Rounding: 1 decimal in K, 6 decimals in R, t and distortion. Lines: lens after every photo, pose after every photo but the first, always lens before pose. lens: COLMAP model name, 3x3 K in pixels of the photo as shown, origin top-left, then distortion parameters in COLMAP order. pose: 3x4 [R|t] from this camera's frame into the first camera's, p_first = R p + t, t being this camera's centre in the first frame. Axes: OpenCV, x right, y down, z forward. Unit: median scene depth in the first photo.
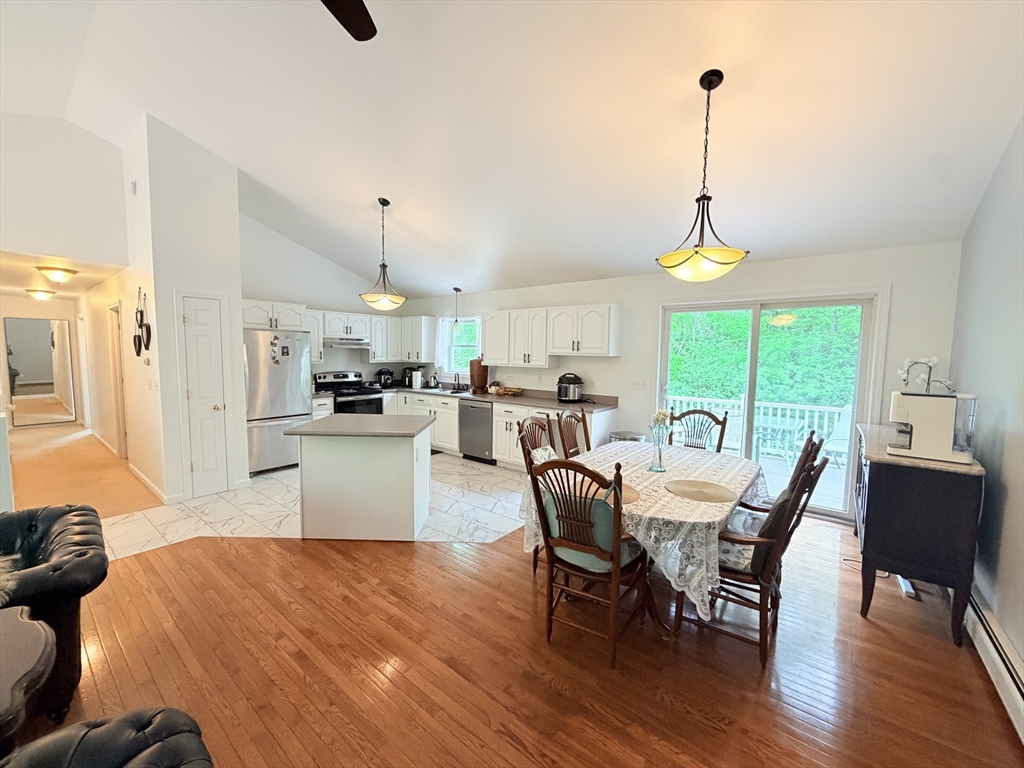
lens RADIAL K [[405.8, 0, 511.7], [0, 405.8, 386.4], [0, 0, 1]] dist [0.001287, -0.000772]
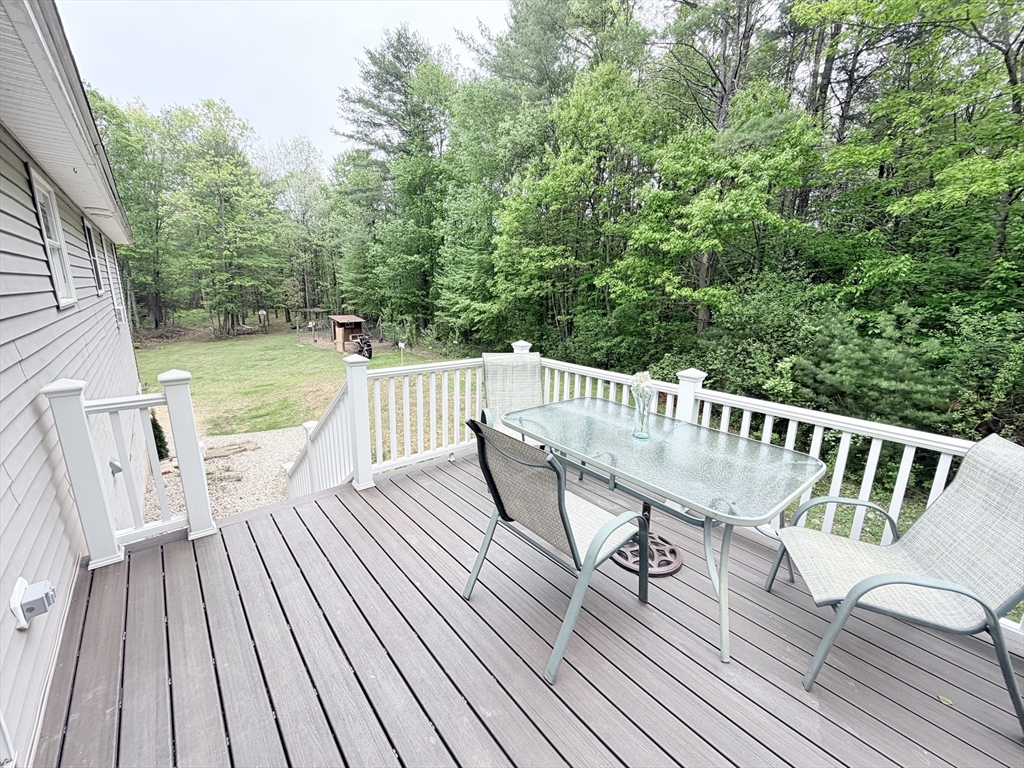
lens RADIAL K [[405.8, 0, 510.2], [0, 405.8, 386.2], [0, 0, 1]] dist [0.001287, -0.000772]
pose [[0.981563, 0.050180, -0.184437, 0.228417], [-0.021237, 0.987581, 0.155667, -0.016513], [0.189958, -0.148880, 0.970438, 0.276452]]
